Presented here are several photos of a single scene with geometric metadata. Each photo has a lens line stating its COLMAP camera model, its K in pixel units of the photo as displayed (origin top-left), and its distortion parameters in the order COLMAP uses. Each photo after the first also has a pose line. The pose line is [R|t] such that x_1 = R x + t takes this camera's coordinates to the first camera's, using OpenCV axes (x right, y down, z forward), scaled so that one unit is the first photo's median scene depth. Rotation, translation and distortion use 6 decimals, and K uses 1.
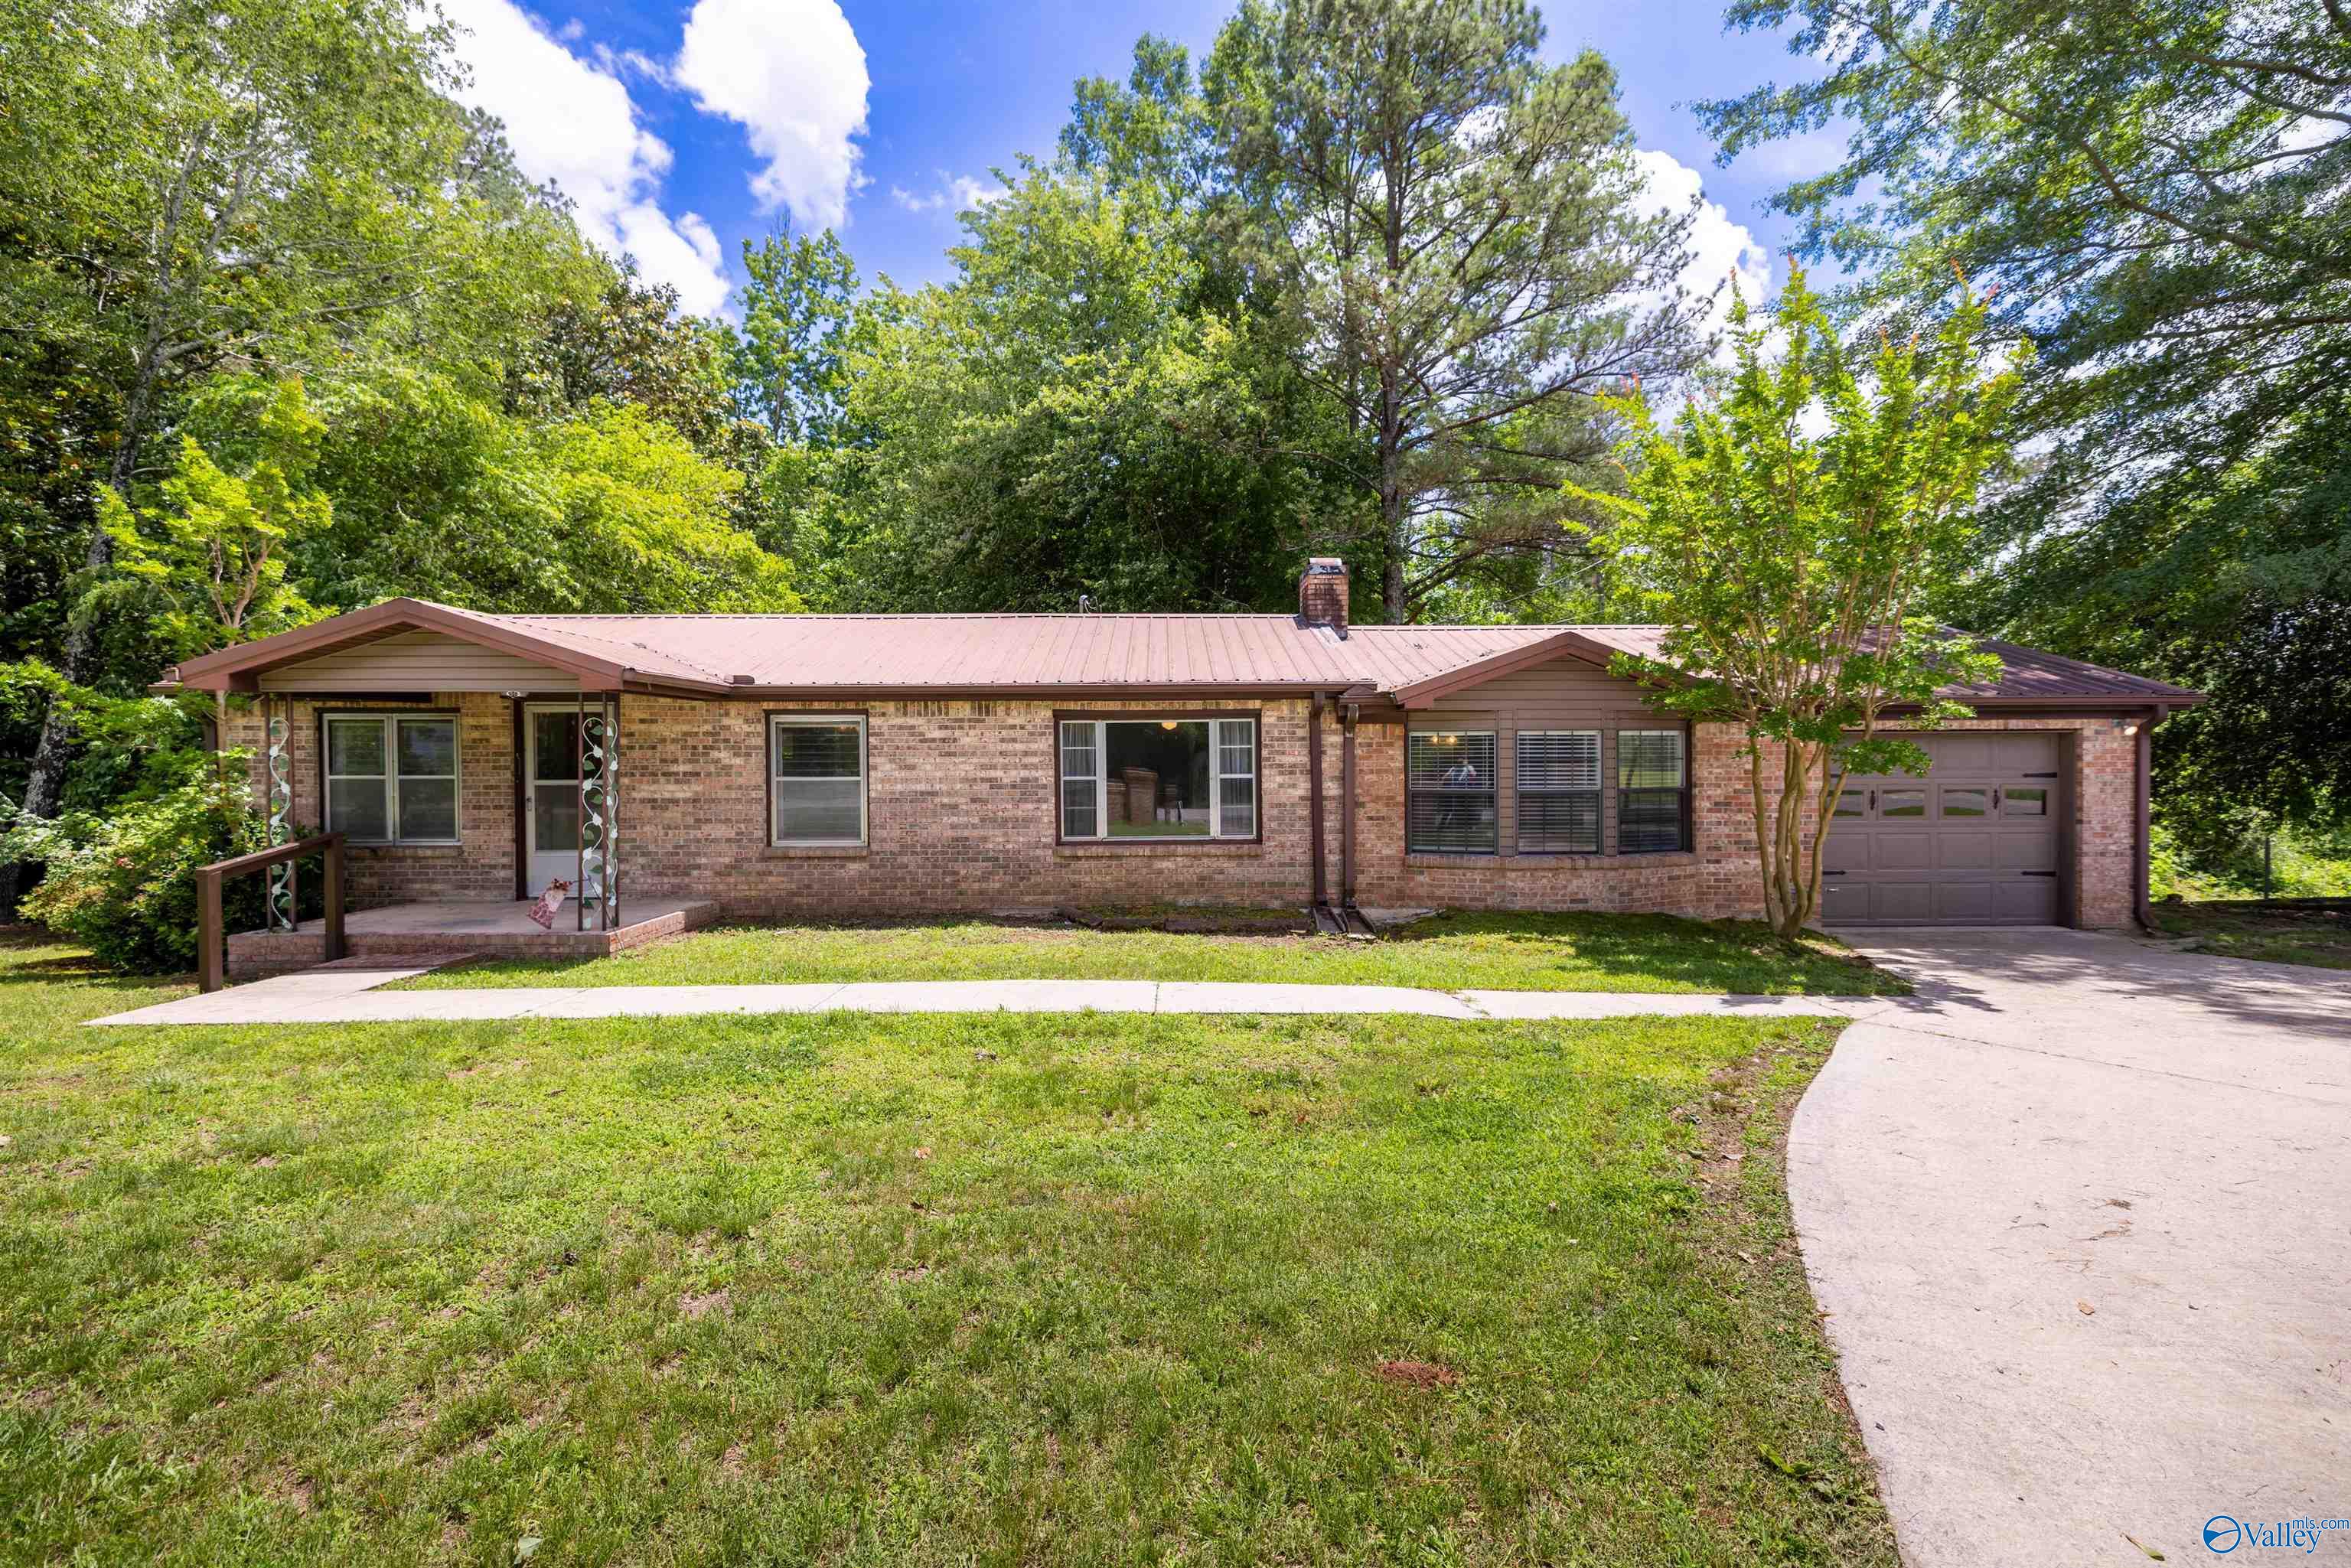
lens RADIAL K [[988.0, 0, 1172.0], [0, 988.0, 784.5], [0, 0, 1]] dist [-0.000489, 0.000780]
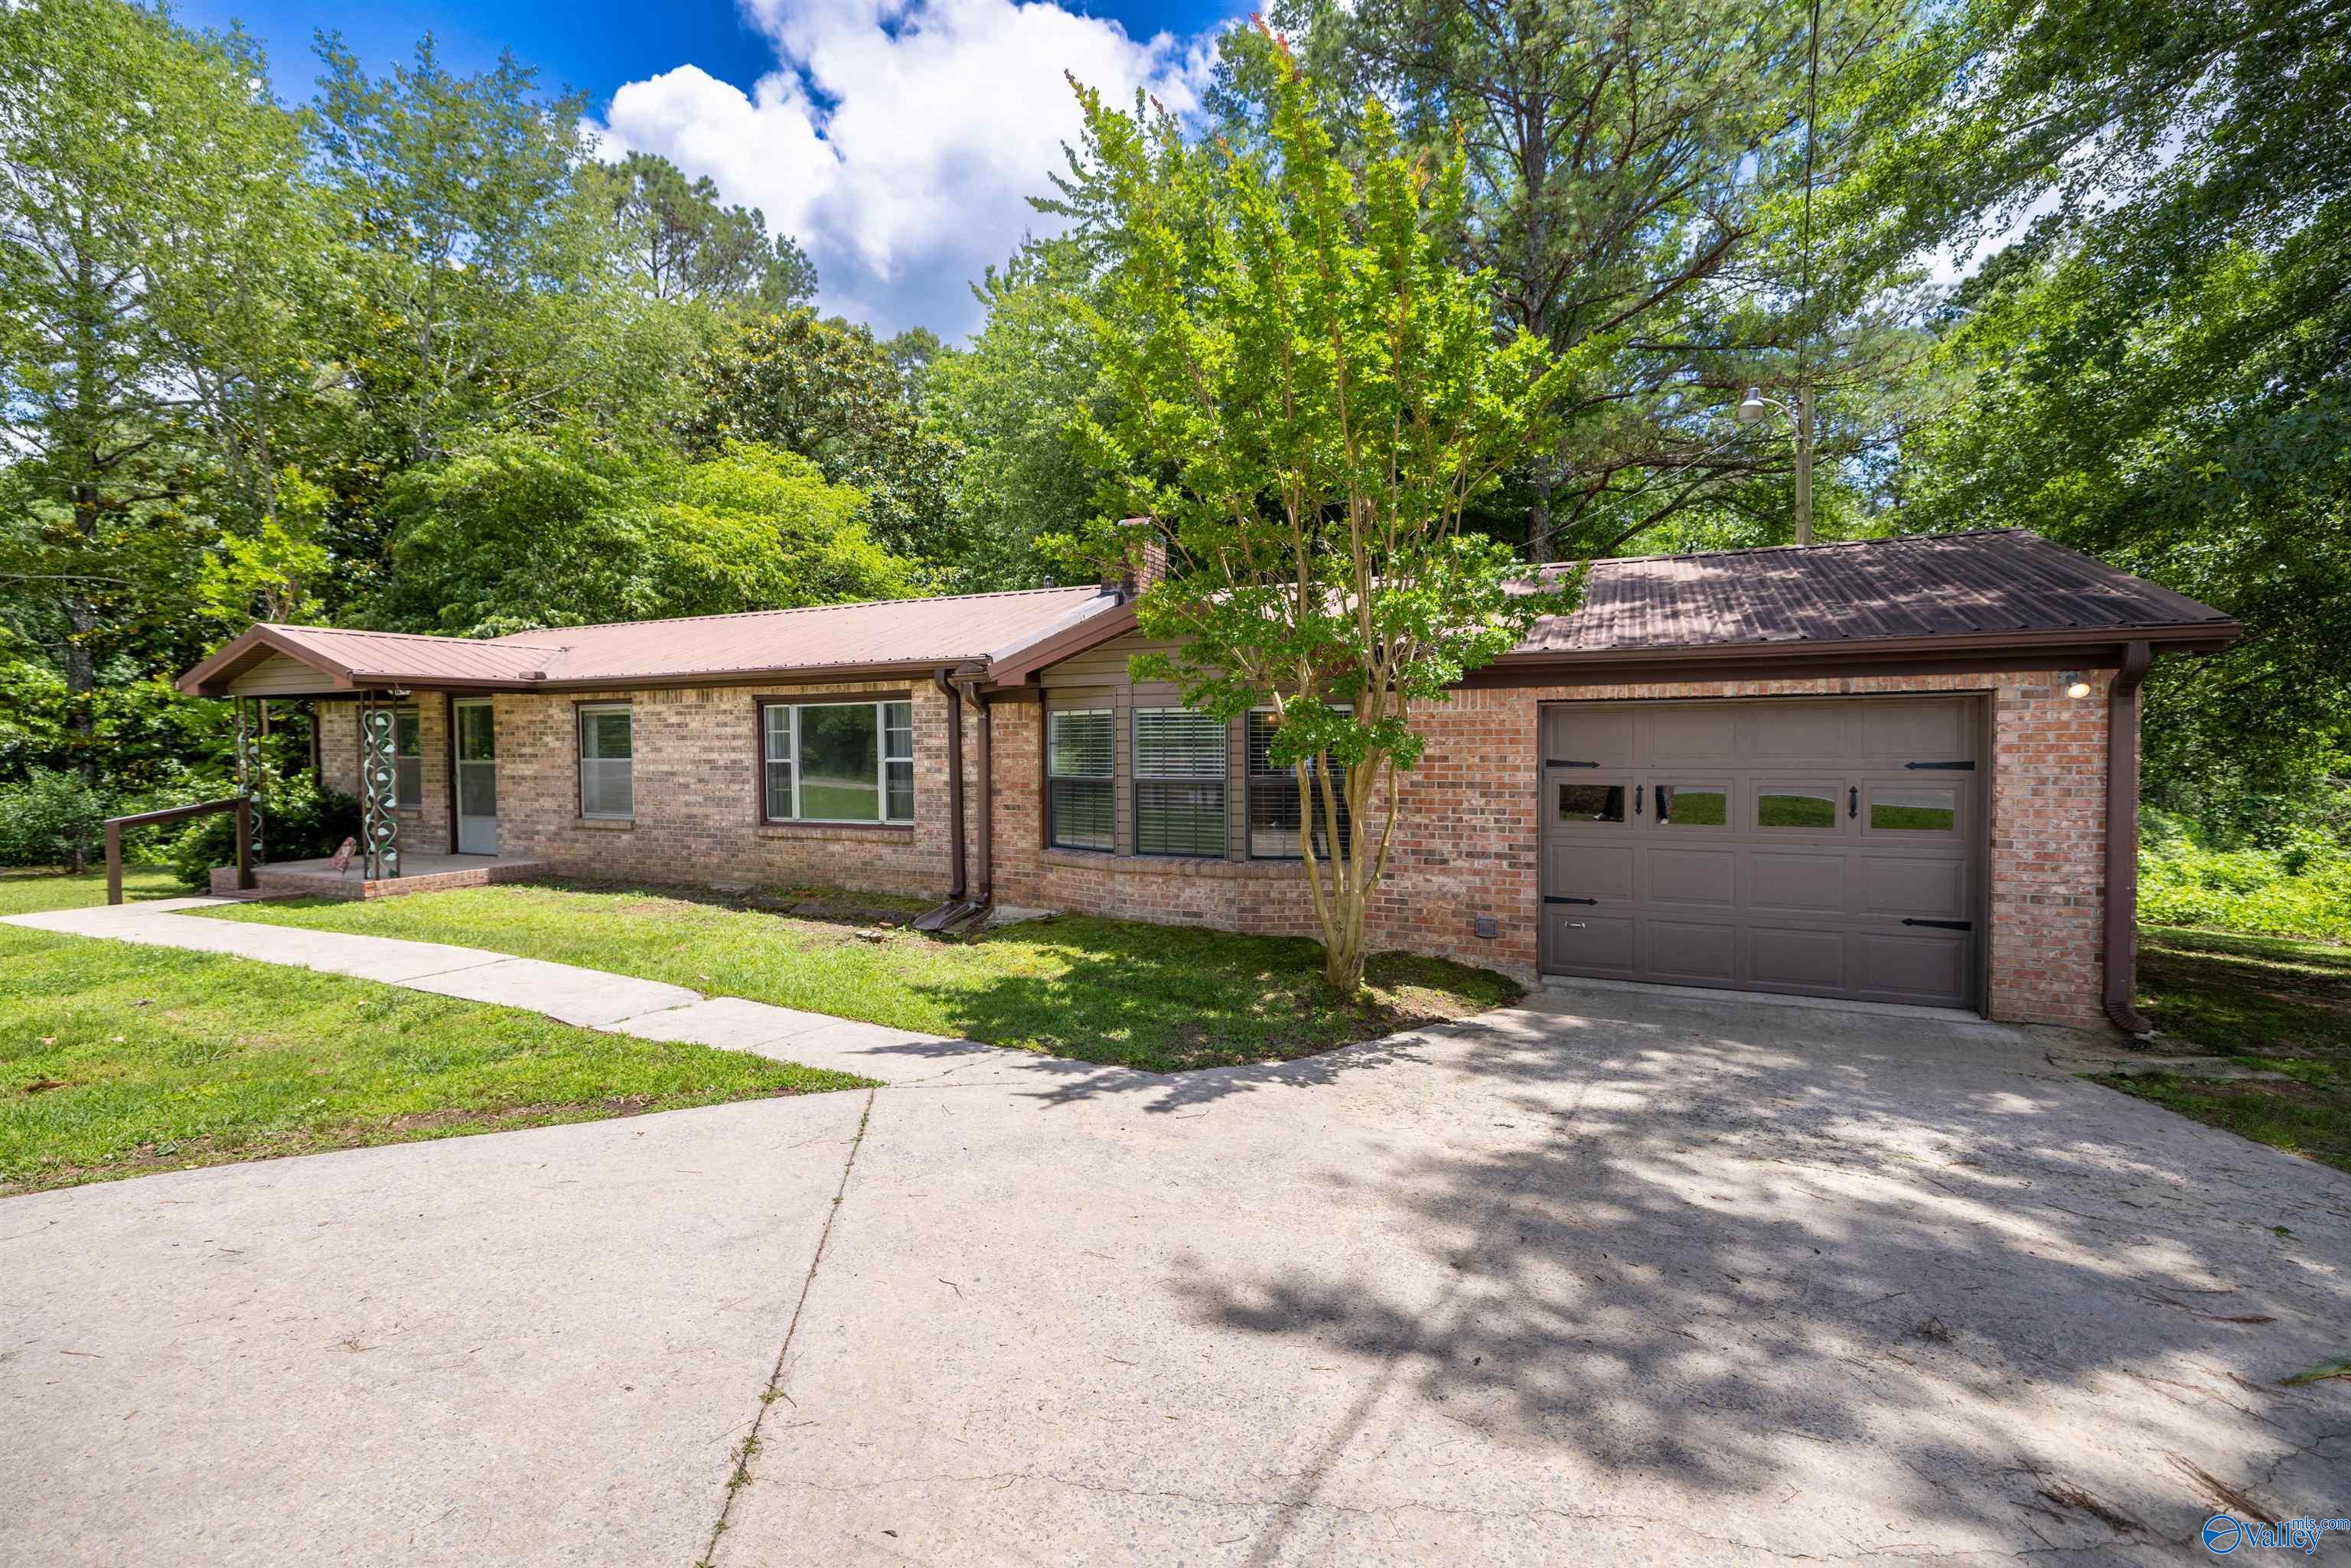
lens RADIAL K [[988.0, 0, 1174.6], [0, 988.0, 779.5], [0, 0, 1]] dist [-0.000489, 0.000780]
pose [[0.905248, 0.014444, -0.424638, 0.727677], [-0.007175, 0.999799, 0.018711, -0.009218], [0.424823, -0.013891, 0.905170, 0.242921]]
